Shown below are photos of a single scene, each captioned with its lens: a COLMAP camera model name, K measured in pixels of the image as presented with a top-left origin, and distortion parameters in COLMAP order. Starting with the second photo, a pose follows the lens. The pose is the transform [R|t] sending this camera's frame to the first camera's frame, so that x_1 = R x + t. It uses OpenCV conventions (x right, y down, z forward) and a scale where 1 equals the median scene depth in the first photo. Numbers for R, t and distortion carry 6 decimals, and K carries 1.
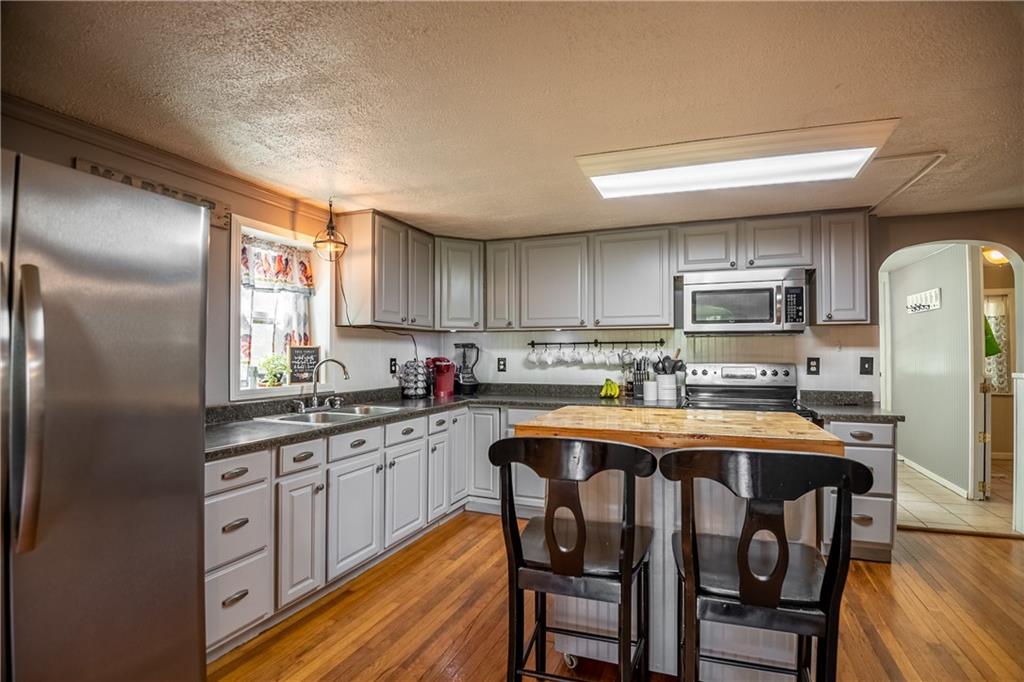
lens RADIAL K [[479.3, 0, 512.0], [0, 479.3, 341.0], [0, 0, 1]] dist [0.001087, 0.000077]
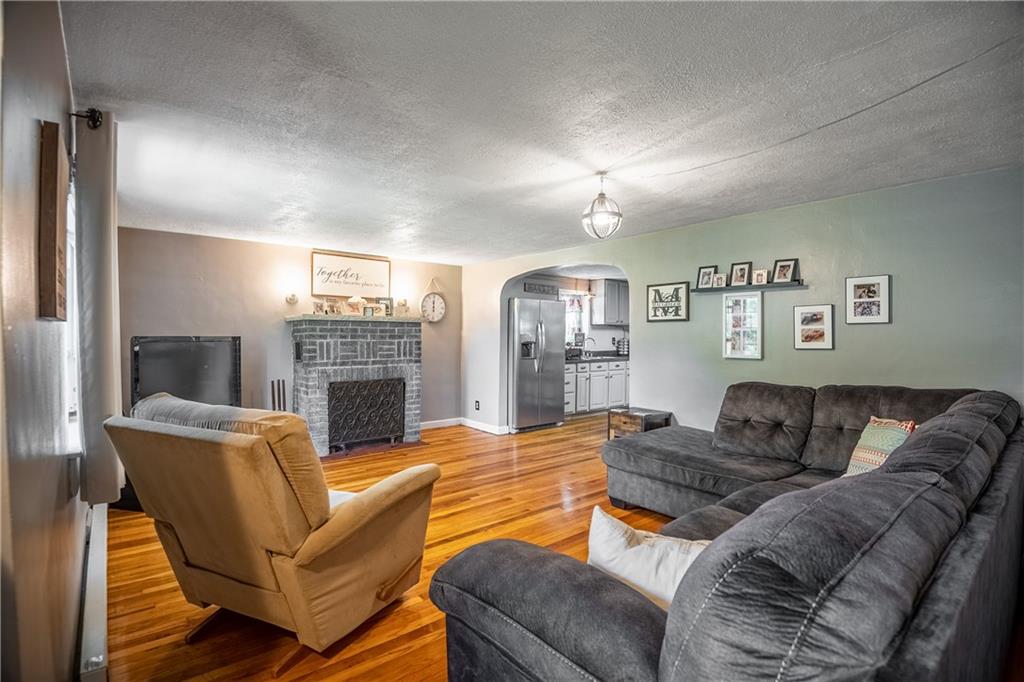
lens RADIAL K [[479.3, 0, 512.0], [0, 479.3, 341.0], [0, 0, 1]] dist [0.001087, 0.000077]
pose [[0.887048, 0.014980, -0.461434, 0.461955], [0.005236, 0.999083, 0.042498, -0.058720], [0.461648, -0.040114, 0.886156, -1.529876]]
